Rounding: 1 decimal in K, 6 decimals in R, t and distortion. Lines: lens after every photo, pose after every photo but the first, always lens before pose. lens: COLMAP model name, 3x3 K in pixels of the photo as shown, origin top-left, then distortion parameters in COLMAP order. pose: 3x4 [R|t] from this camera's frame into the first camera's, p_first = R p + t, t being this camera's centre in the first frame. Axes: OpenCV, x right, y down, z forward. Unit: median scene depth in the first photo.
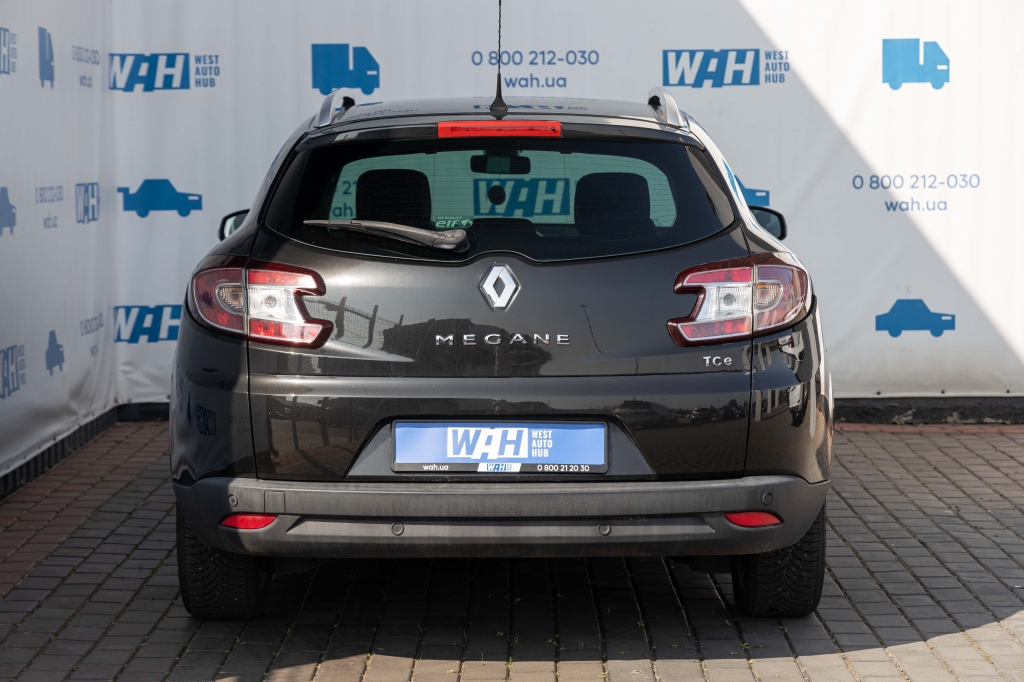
lens RADIAL K [[2347.3, 0, 512.0], [0, 2347.3, 341.0], [0, 0, 1]] dist [0.032042, -0.424518]
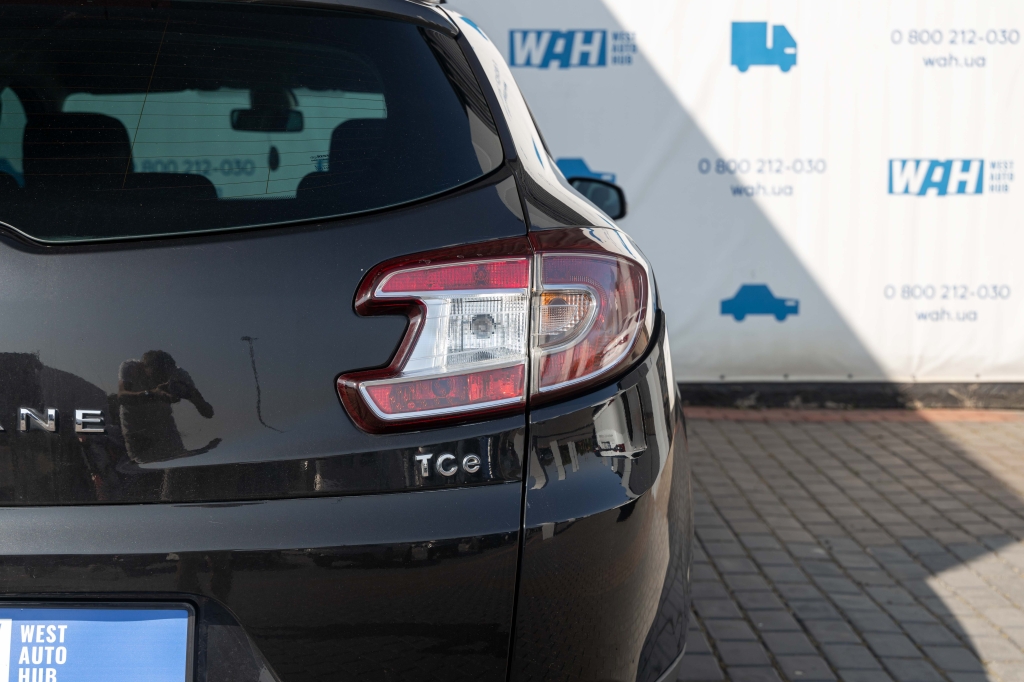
lens RADIAL K [[1509.0, 0, 512.0], [0, 1509.0, 341.0], [0, 0, 1]] dist [-0.012068, -0.014404]
pose [[0.999492, 0.006266, 0.031235, 0.053144], [-0.007220, 0.999509, 0.030506, -0.014261], [-0.031029, -0.030716, 0.999046, 0.414880]]
